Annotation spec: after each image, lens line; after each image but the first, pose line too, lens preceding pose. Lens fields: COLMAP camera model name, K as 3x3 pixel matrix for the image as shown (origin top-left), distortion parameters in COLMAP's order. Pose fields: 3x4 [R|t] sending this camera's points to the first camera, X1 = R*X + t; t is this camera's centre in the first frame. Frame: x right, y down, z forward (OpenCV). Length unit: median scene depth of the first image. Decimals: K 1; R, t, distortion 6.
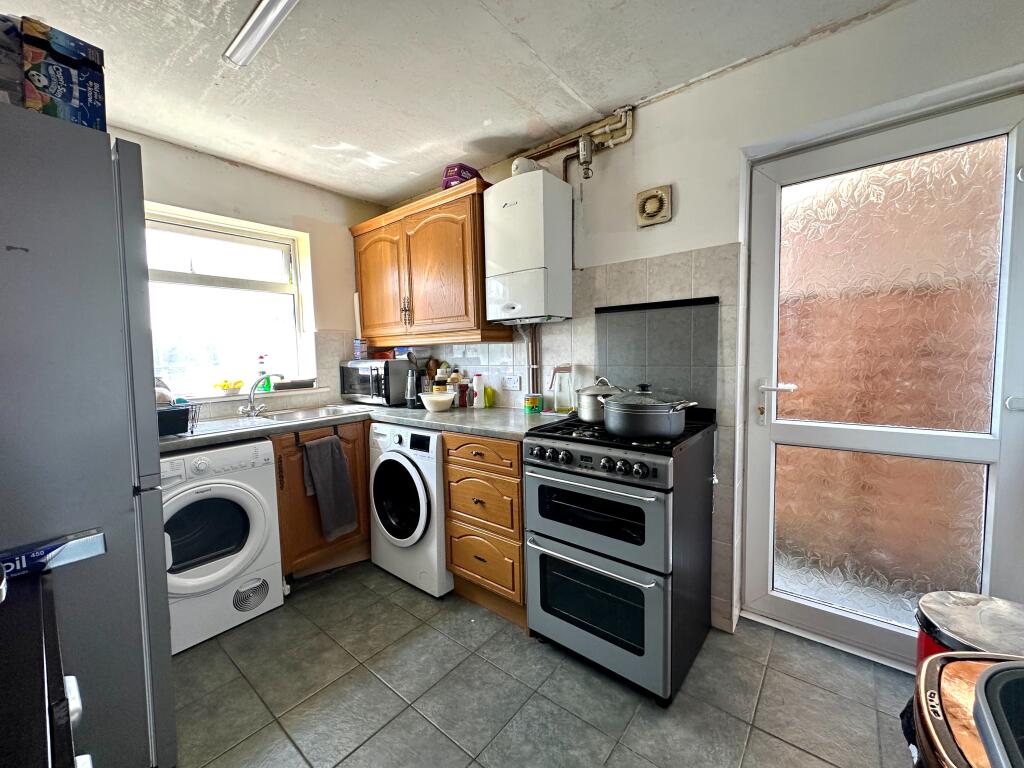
lens RADIAL K [[411.8, 0, 512.0], [0, 411.8, 384.0], [0, 0, 1]] dist [-0.001215, 0.000542]
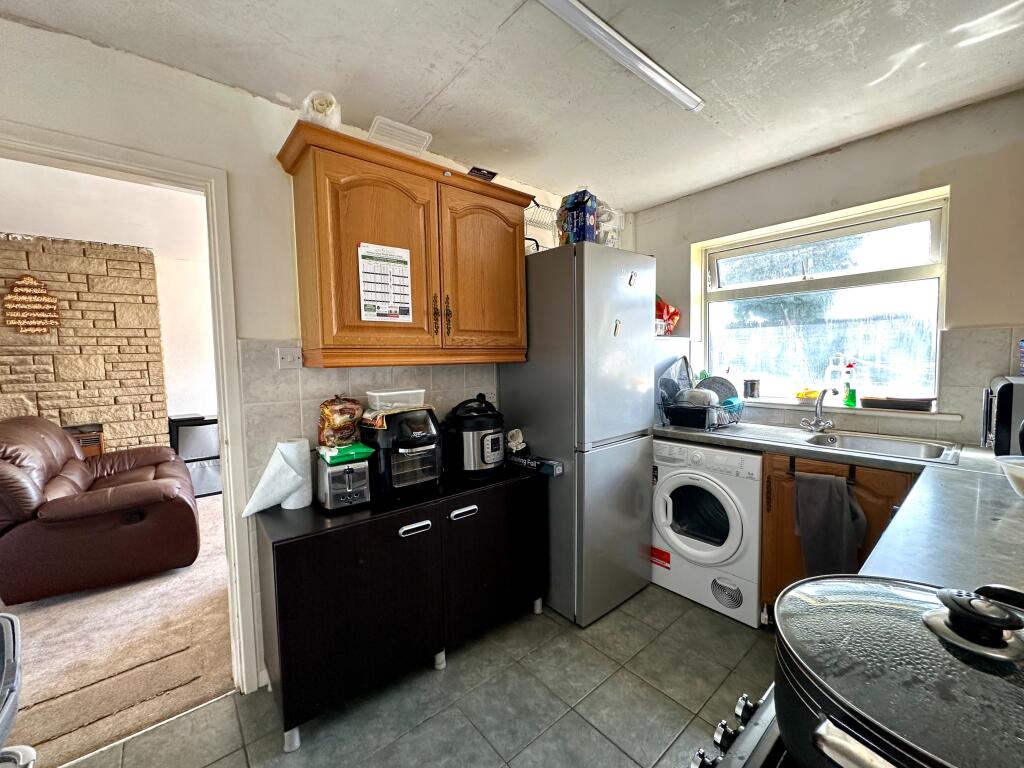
lens RADIAL K [[411.8, 0, 512.0], [0, 411.8, 384.0], [0, 0, 1]] dist [-0.001215, 0.000542]
pose [[-0.182745, 0.092684, -0.978782, 0.410429], [-0.054068, 0.993092, 0.104134, -0.092159], [0.981672, 0.071951, -0.176472, 0.548449]]
